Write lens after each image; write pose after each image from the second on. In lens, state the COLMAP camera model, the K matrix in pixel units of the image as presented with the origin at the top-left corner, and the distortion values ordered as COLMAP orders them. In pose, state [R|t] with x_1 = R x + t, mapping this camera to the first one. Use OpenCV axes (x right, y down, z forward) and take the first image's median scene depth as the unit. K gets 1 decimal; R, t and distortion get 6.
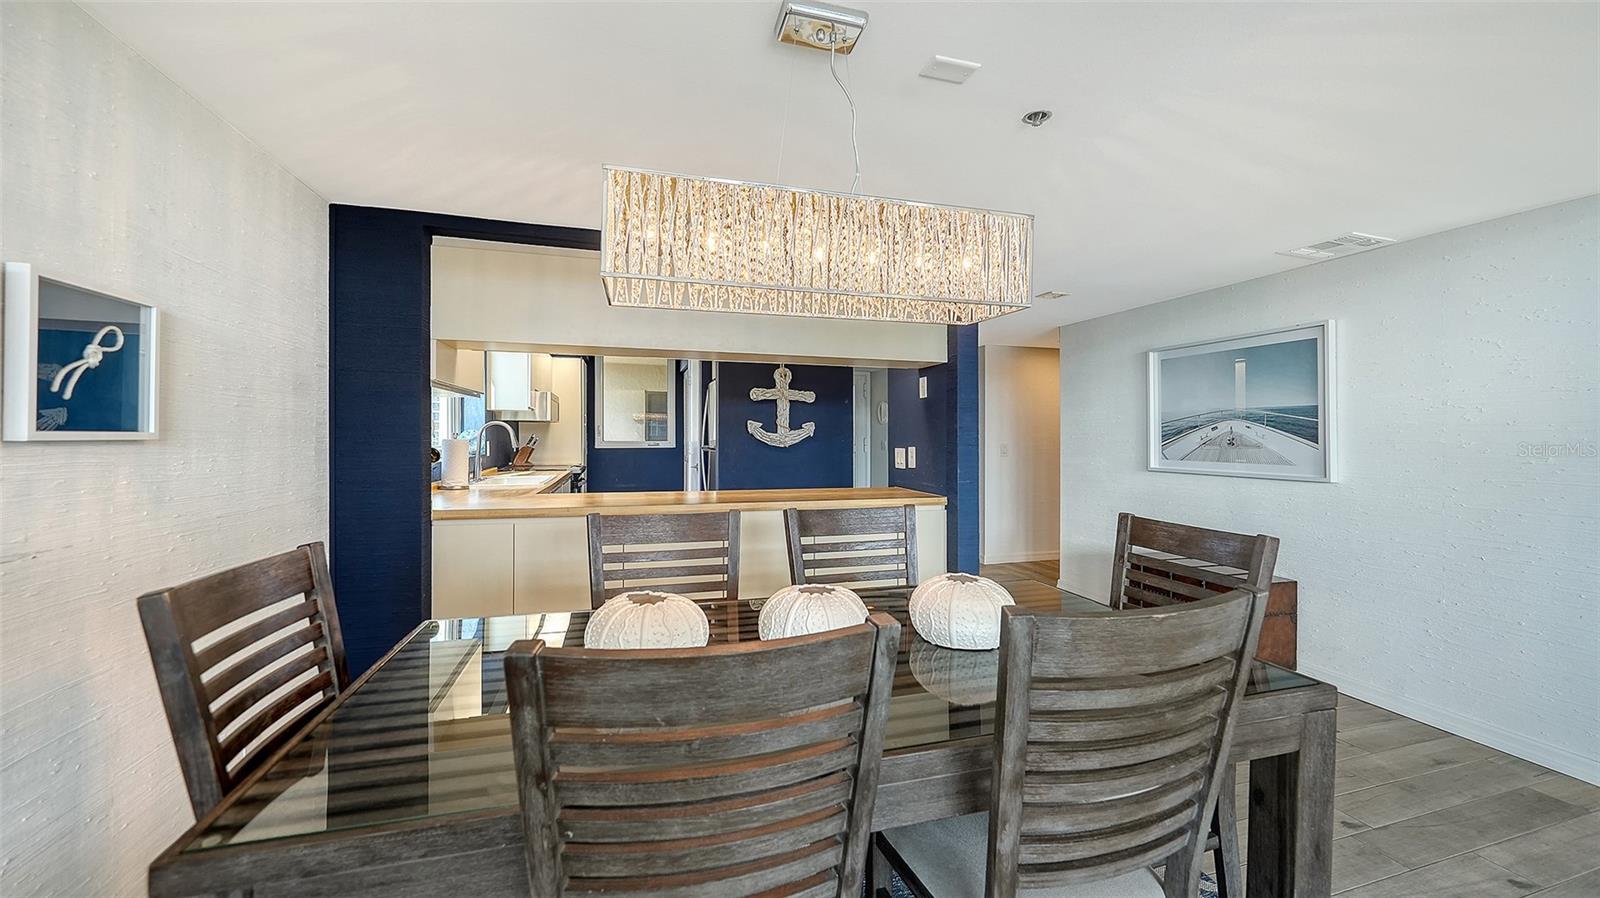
lens RADIAL K [[593.2, 0, 804.0], [0, 593.2, 425.9], [0, 0, 1]] dist [-0.002590, -0.000207]
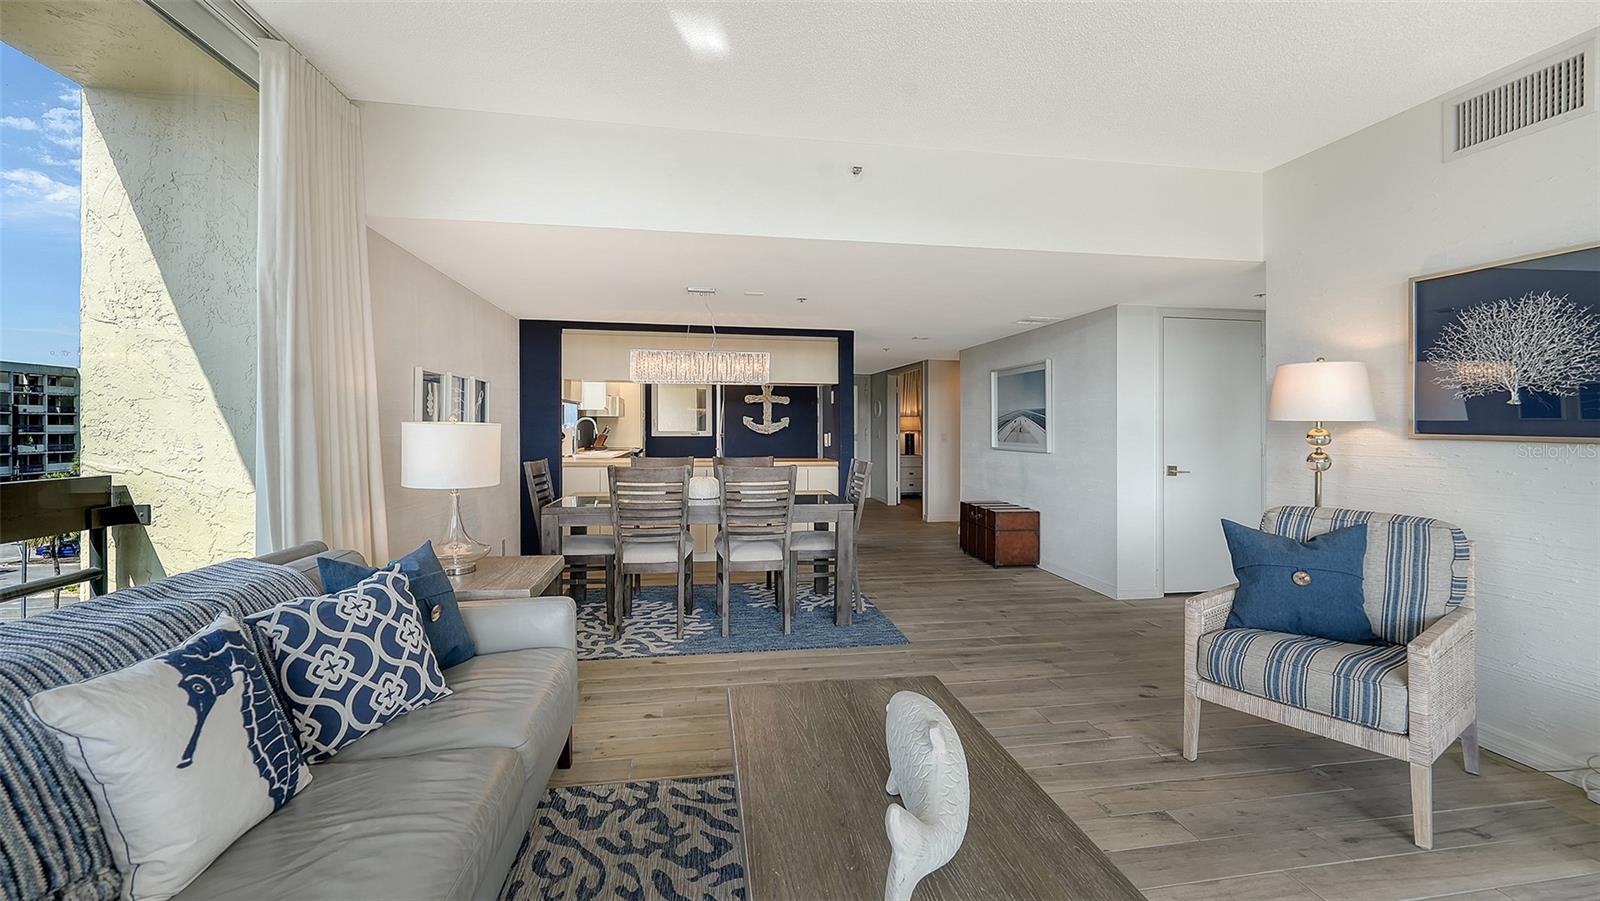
lens RADIAL K [[625.3, 0, 801.5], [0, 625.3, 423.2], [0, 0, 1]] dist [0.000685, -0.000628]
pose [[0.992550, -0.001572, -0.121825, 0.244569], [0.002622, 0.999961, 0.008459, -0.005177], [0.121807, -0.008715, 0.992516, -0.559008]]
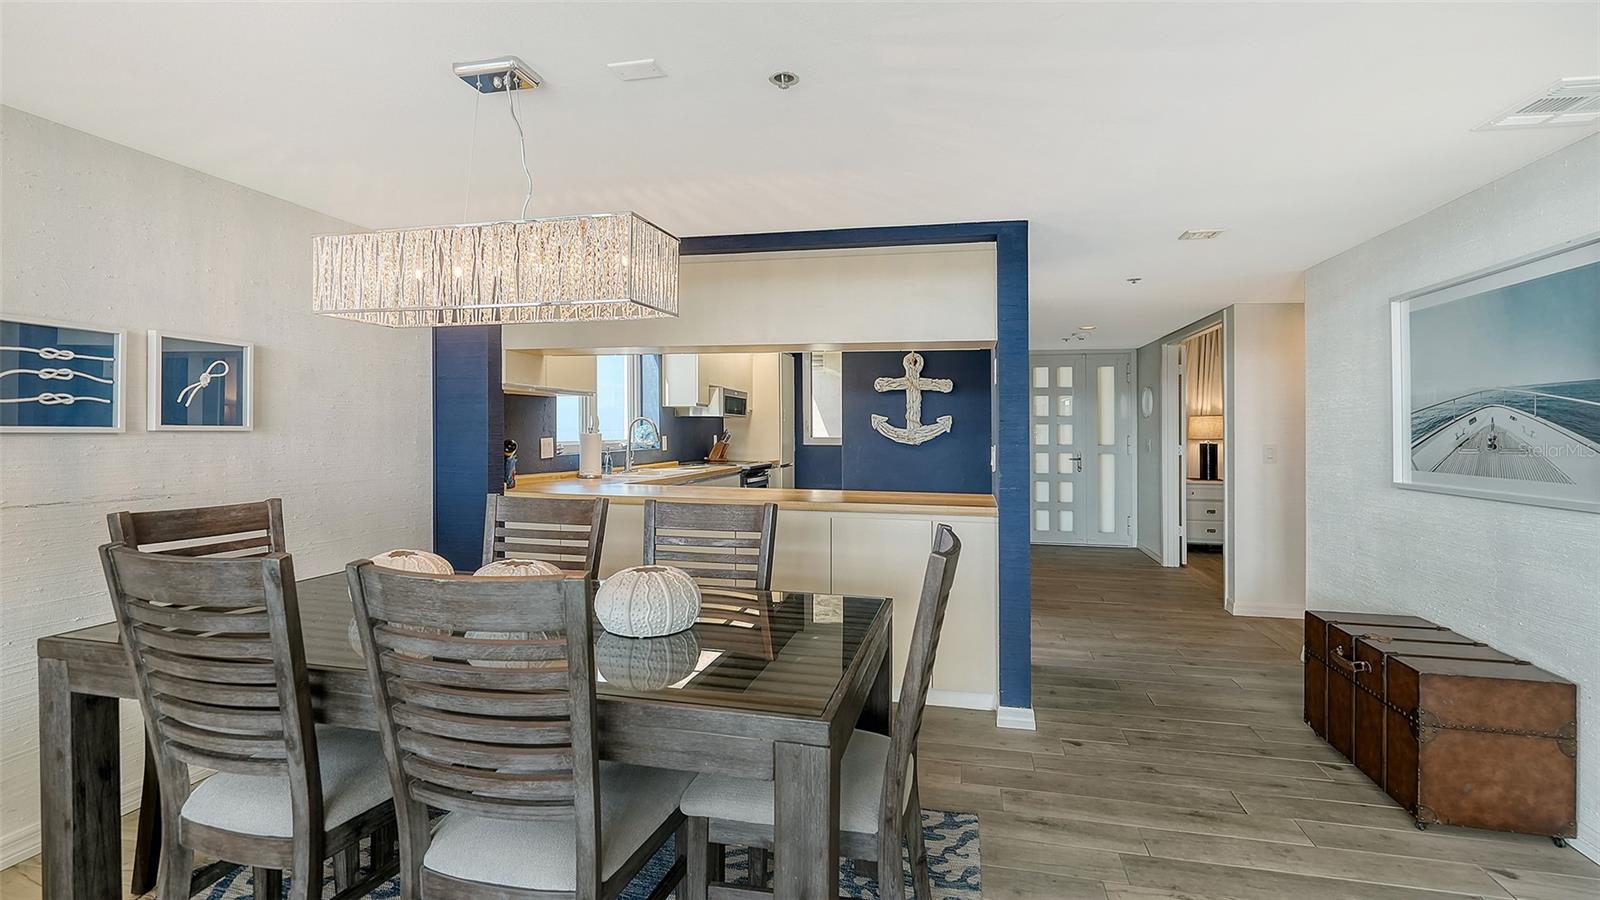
lens RADIAL K [[696.7, 0, 807.8], [0, 696.7, 422.2], [0, 0, 1]] dist [-0.012548, -0.000167]
pose [[0.877614, -0.004023, -0.479351, 0.322054], [0.004576, 0.999990, -0.000014, 0.002166], [0.479346, -0.002181, 0.877624, 0.029038]]
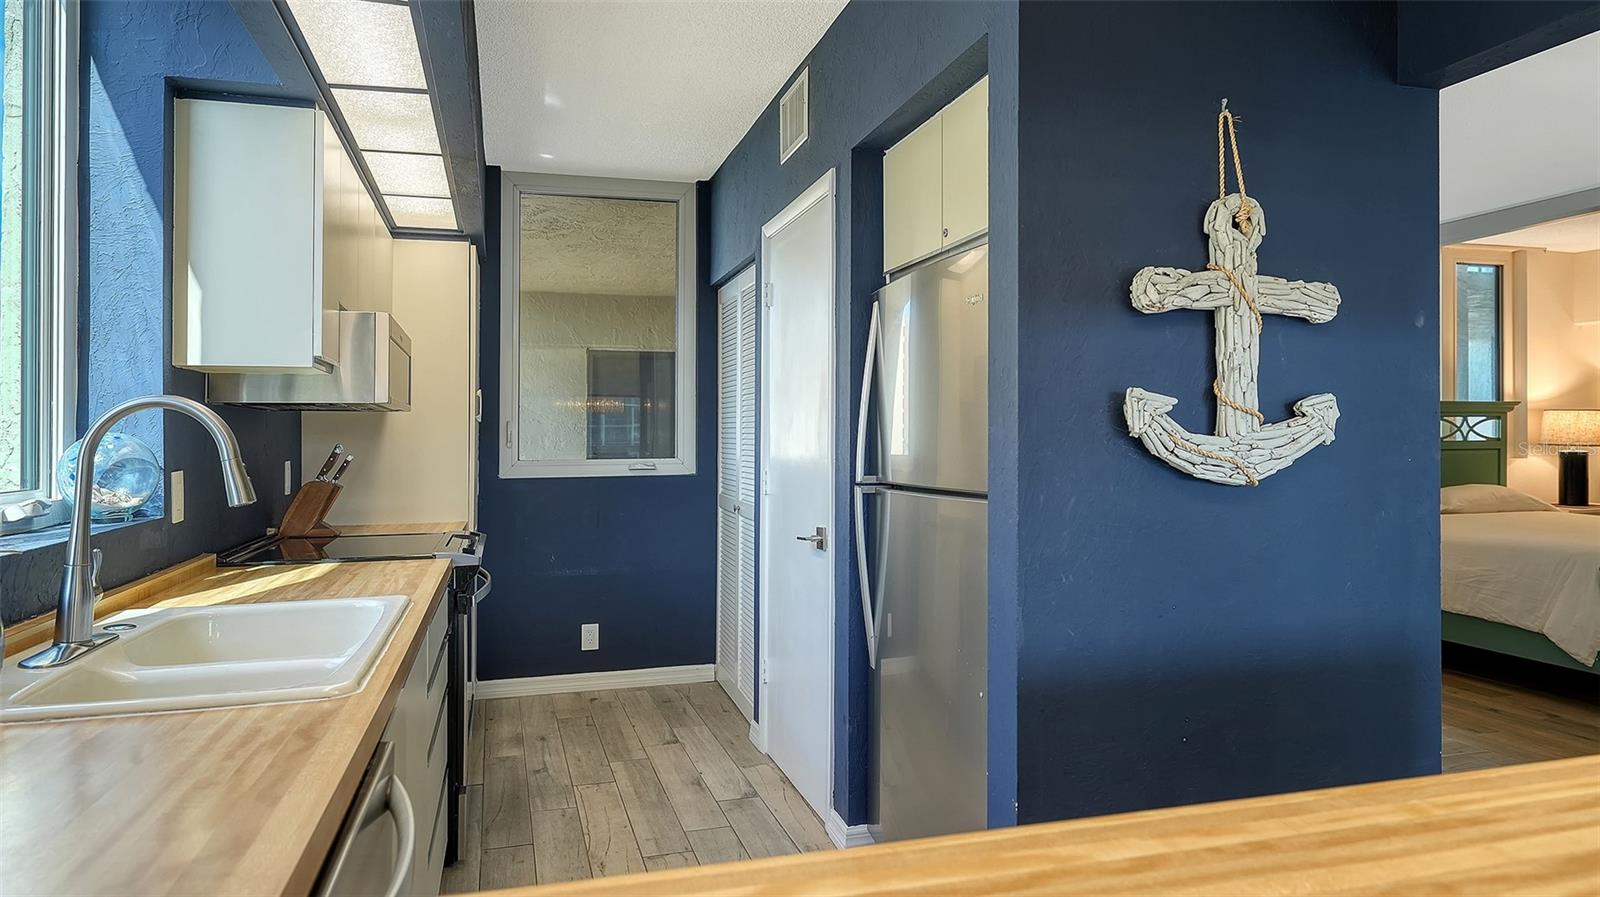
lens RADIAL K [[1023.7, 0, 807.5], [0, 1023.7, 439.8], [0, 0, 1]] dist [-0.000333, -0.000713]
pose [[0.999926, -0.008481, -0.008737, -0.232606], [0.008591, 0.999884, 0.012604, 0.007349], [0.008629, -0.012678, 0.999882, 0.531901]]
